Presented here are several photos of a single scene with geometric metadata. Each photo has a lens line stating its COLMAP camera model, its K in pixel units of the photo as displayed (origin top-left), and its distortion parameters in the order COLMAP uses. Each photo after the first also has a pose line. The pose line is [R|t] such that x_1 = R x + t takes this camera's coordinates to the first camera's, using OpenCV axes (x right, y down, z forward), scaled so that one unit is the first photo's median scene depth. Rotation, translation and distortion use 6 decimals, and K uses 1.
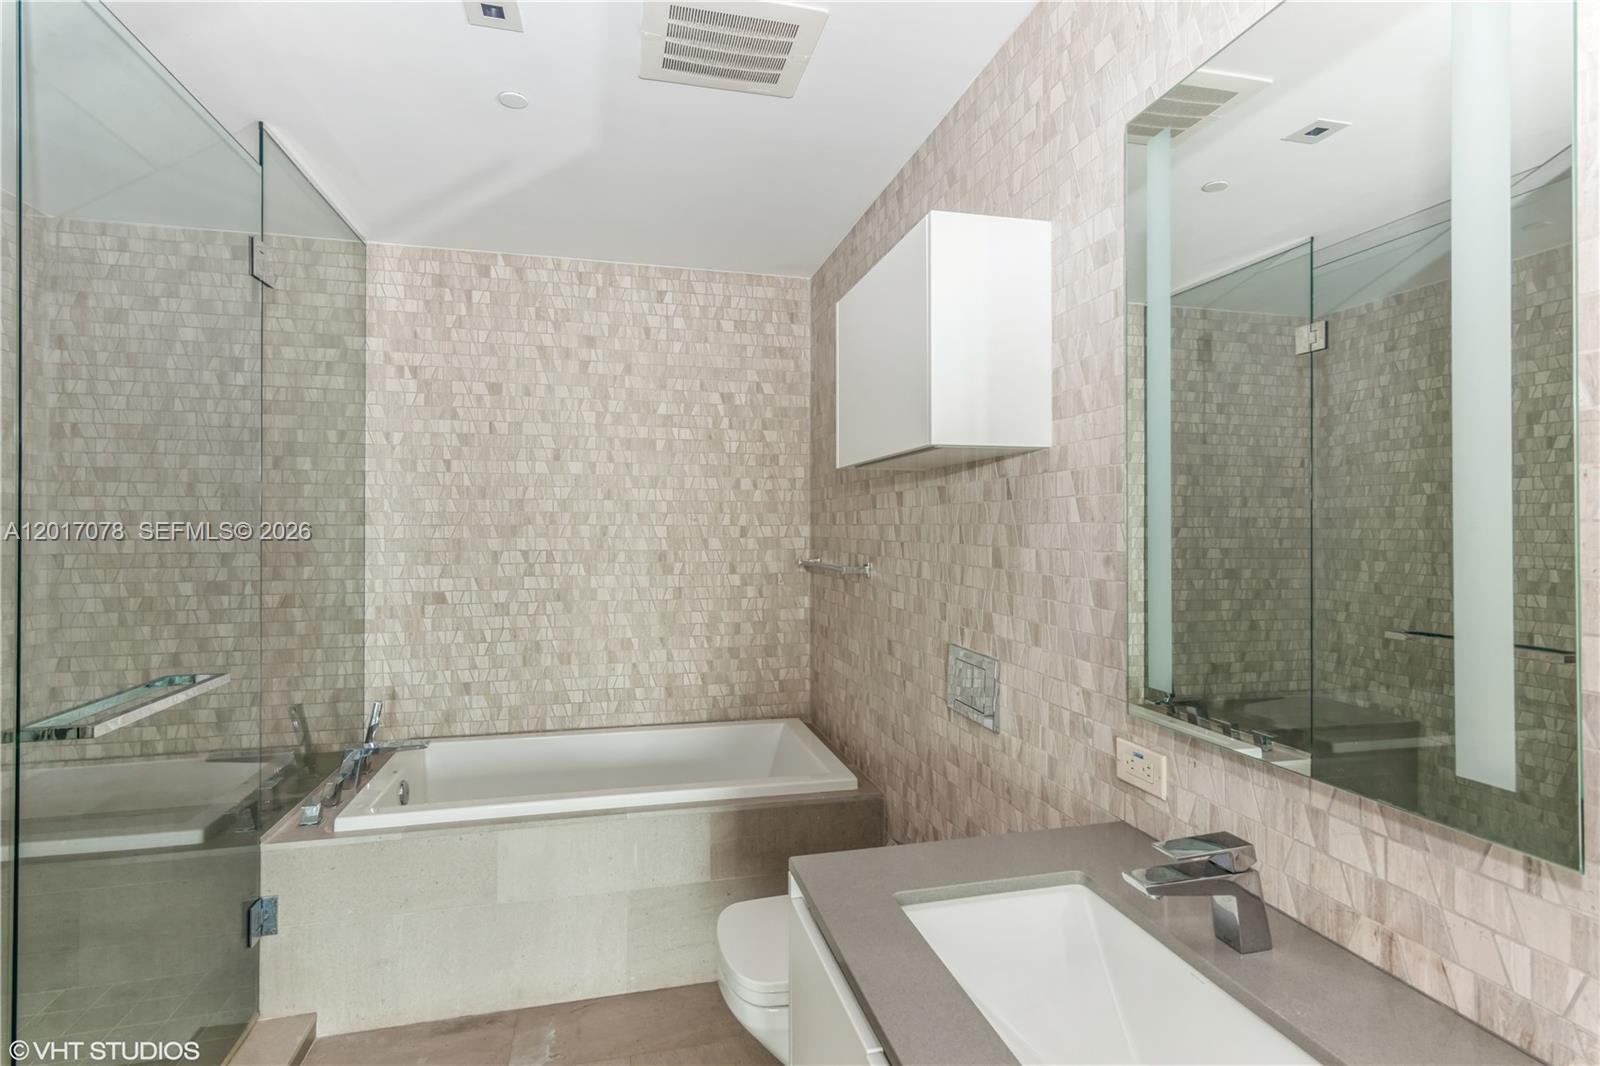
lens RADIAL K [[766.6, 0, 797.3], [0, 766.6, 519.4], [0, 0, 1]] dist [0.005923, 0.000108]
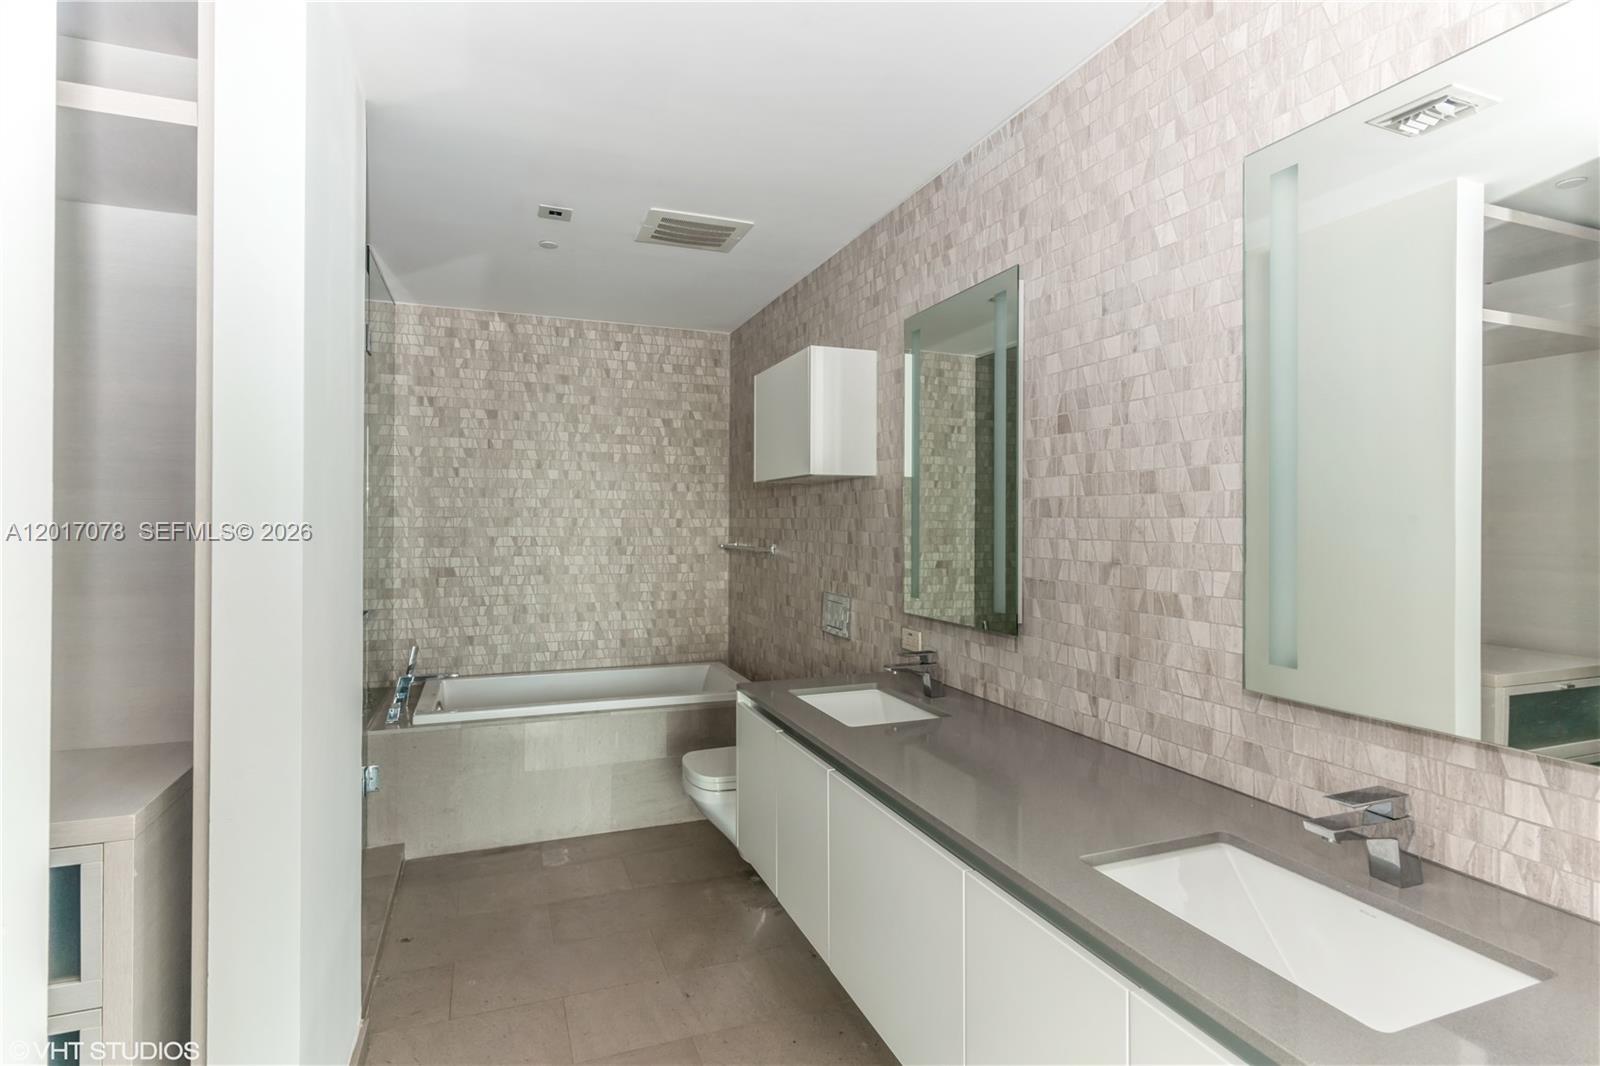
lens RADIAL K [[766.6, 0, 797.3], [0, 766.6, 519.4], [0, 0, 1]] dist [0.005923, 0.000108]
pose [[0.991475, 0.003702, 0.130246, -0.043993], [-0.004848, 0.999952, 0.008481, -0.002769], [-0.130208, -0.009040, 0.991445, -0.382719]]
